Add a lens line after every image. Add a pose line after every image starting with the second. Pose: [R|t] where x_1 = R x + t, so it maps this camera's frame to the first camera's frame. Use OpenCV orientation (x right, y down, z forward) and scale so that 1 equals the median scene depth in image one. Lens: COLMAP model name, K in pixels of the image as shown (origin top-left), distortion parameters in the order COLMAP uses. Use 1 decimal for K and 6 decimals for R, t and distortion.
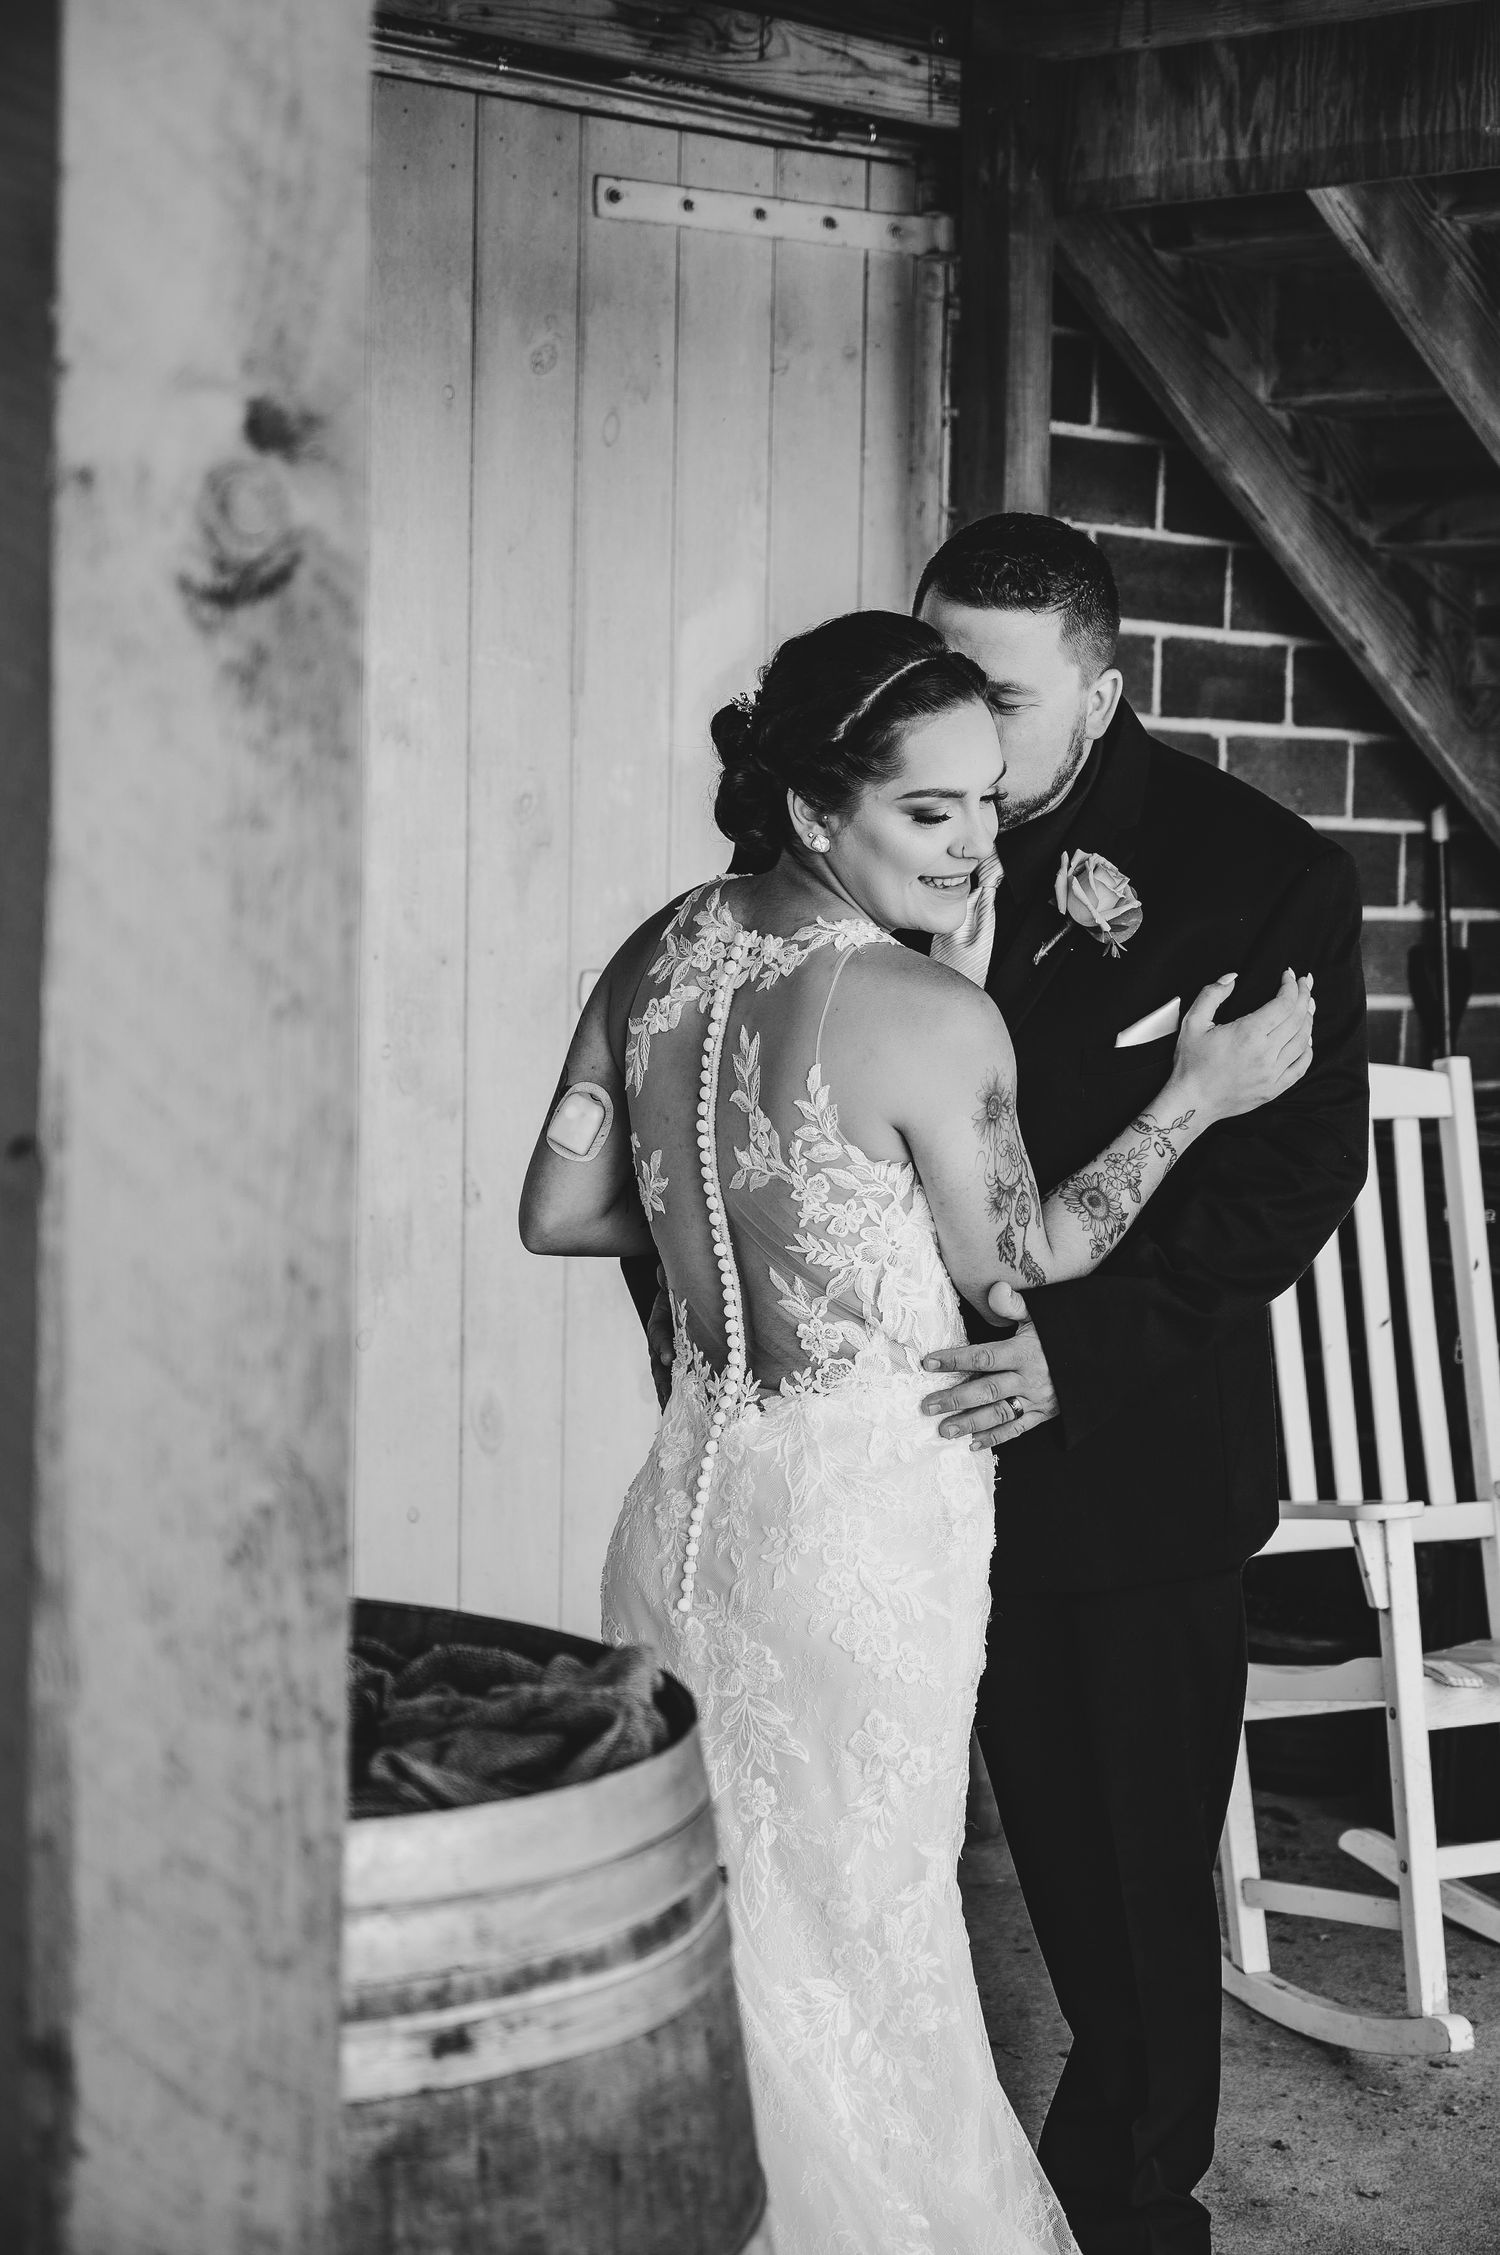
lens RADIAL K [[3851.5, 0, 749.5], [0, 3851.5, 1128.5], [0, 0, 1]] dist [0.008520, 0.000000]
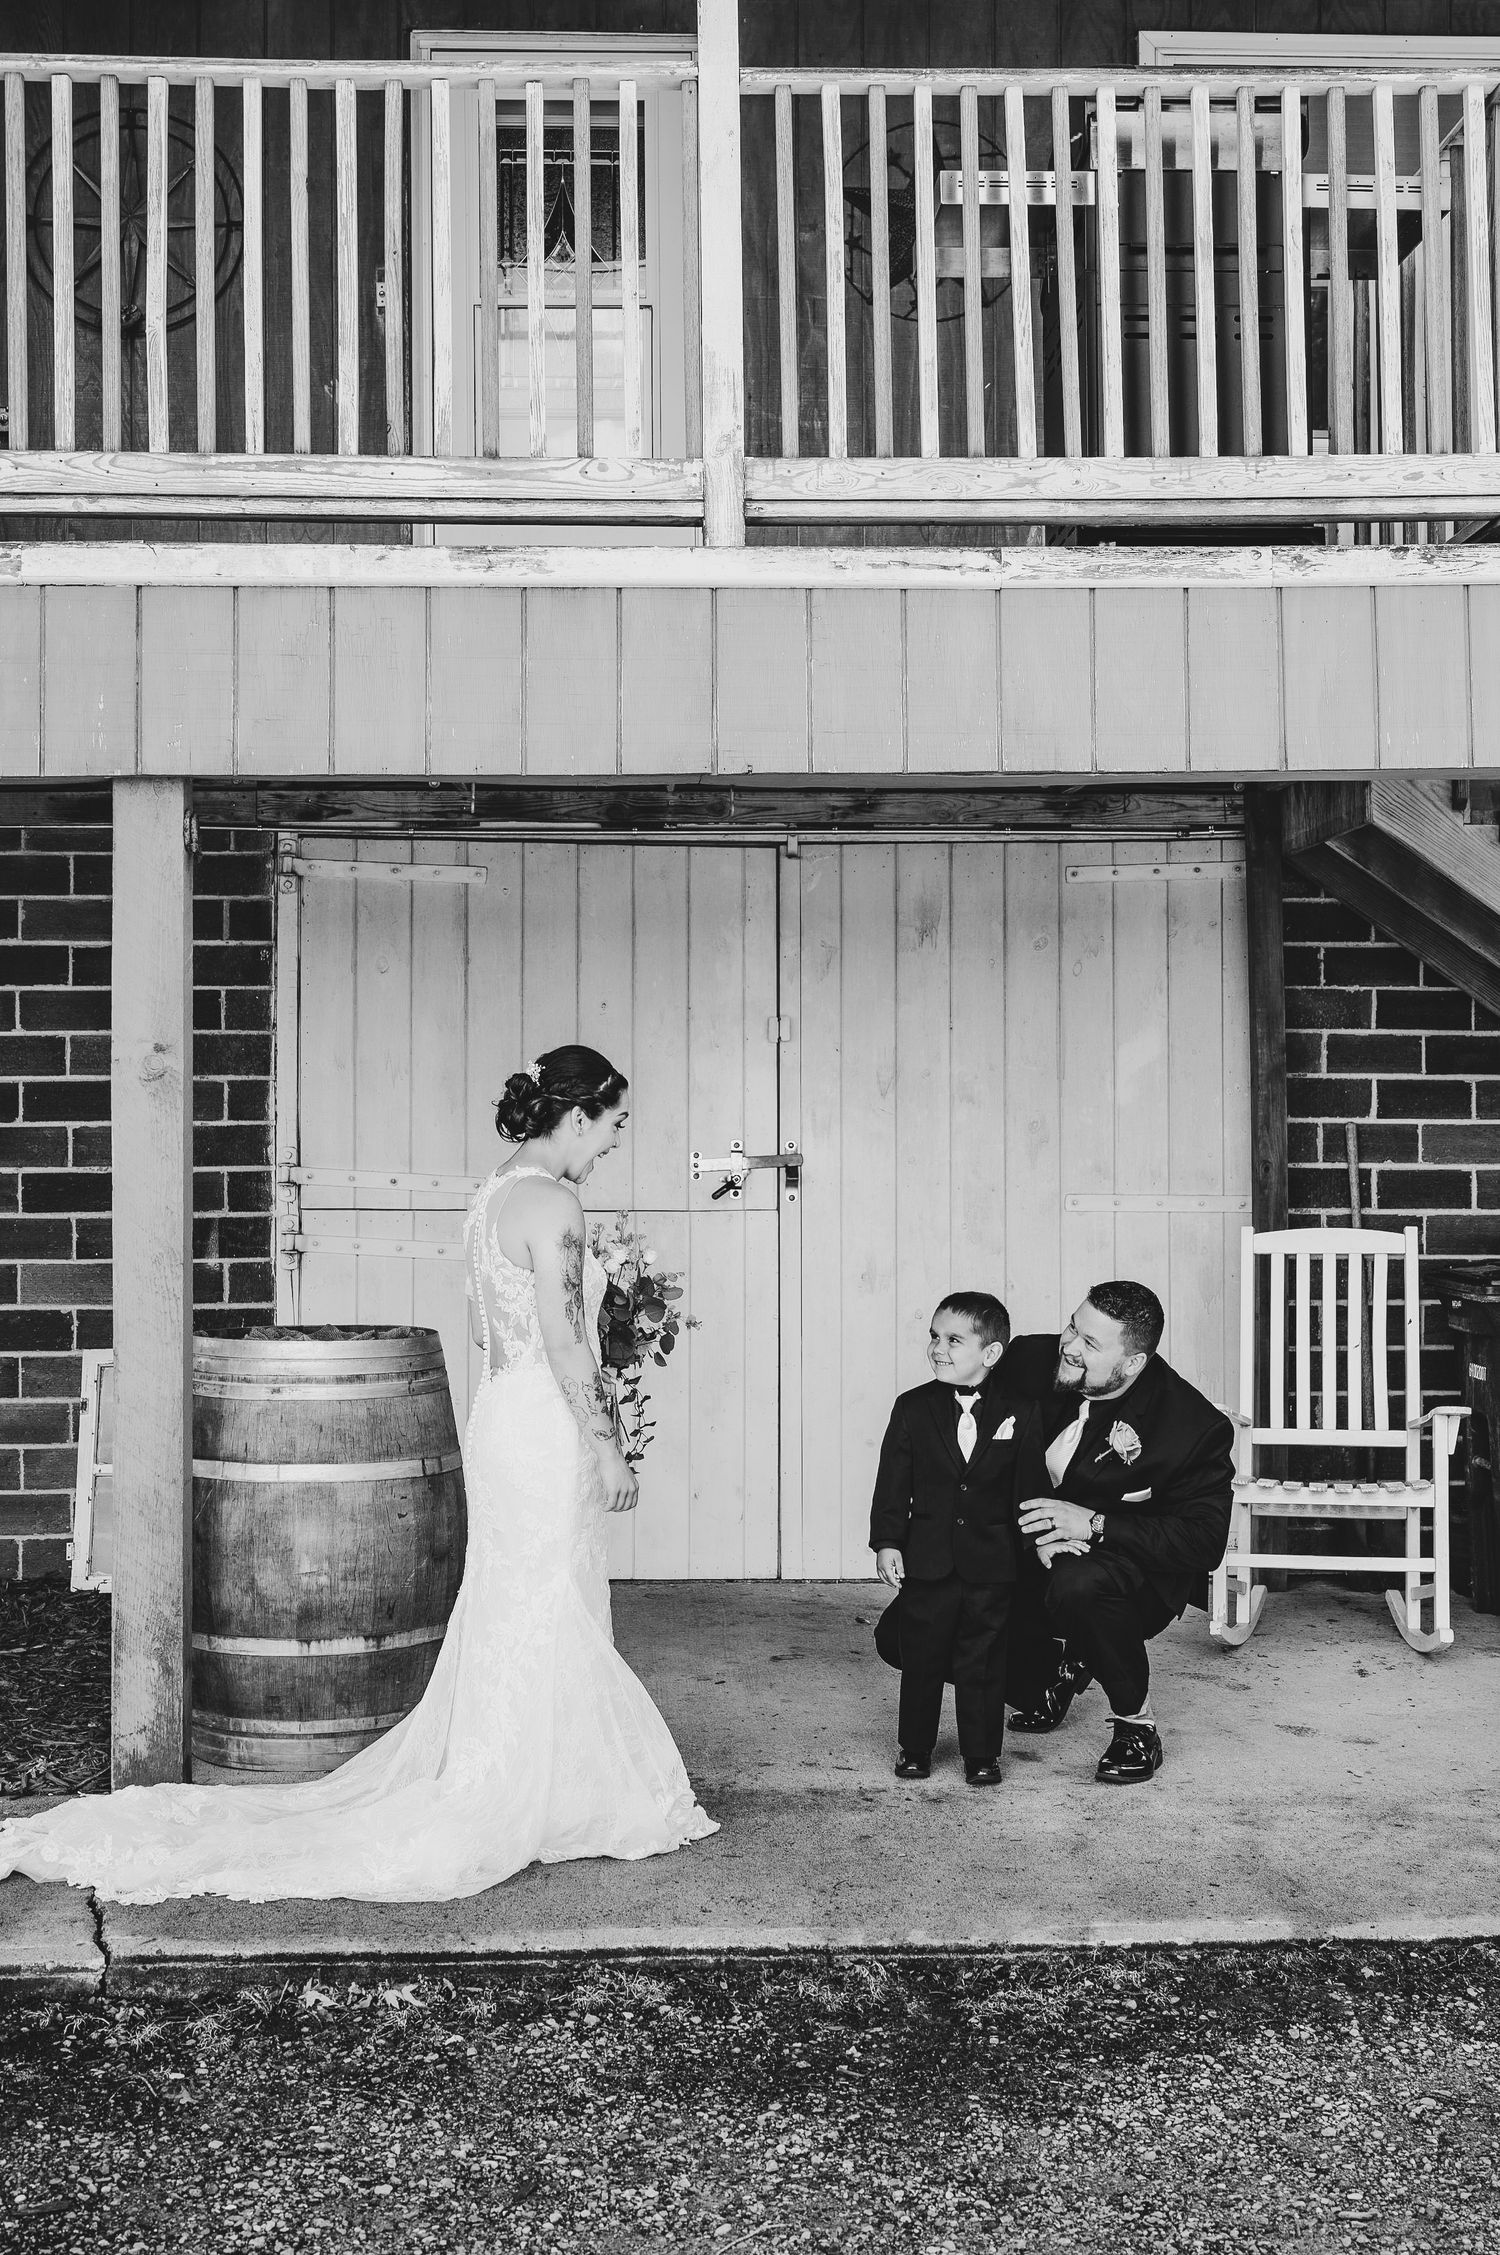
lens RADIAL K [[2679.0, 0, 750.6], [0, 2679.0, 1126.9], [0, 0, 1]] dist [-0.001368, 0.000000]
pose [[0.758243, -0.036522, -0.650949, 0.905033], [-0.028933, 0.995561, -0.089558, 0.073135], [0.651330, 0.086741, 0.753820, -0.389383]]
